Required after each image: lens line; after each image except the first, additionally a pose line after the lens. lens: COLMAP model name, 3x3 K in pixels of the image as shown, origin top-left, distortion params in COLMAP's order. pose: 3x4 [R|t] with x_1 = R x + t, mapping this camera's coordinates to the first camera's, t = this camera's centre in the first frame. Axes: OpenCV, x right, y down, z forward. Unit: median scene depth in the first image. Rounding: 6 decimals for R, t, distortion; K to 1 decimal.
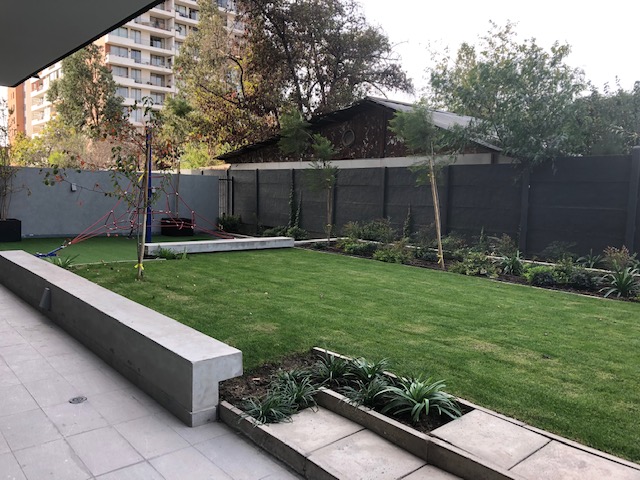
lens RADIAL K [[526.2, 0, 323.3], [0, 526.2, 243.7], [0, 0, 1]] dist [0.040719, -0.030981]
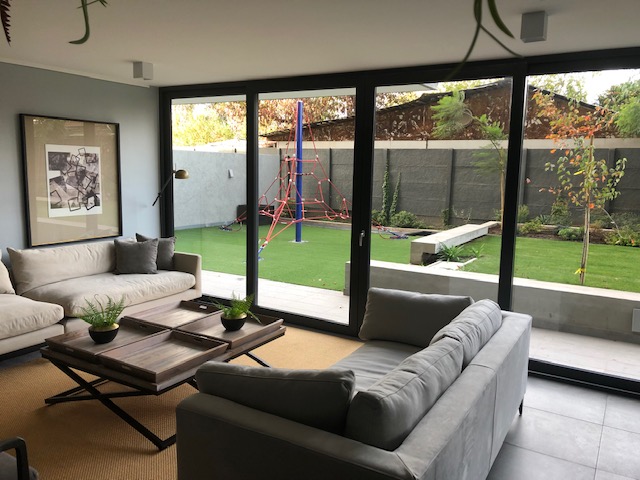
lens RADIAL K [[526.2, 0, 323.3], [0, 526.2, 243.7], [0, 0, 1]] dist [0.040719, -0.030981]
pose [[0.947076, -0.052787, 0.316639, -0.529605], [0.037378, 0.997811, 0.054549, -0.029639], [-0.318825, -0.039827, 0.946976, 0.135262]]
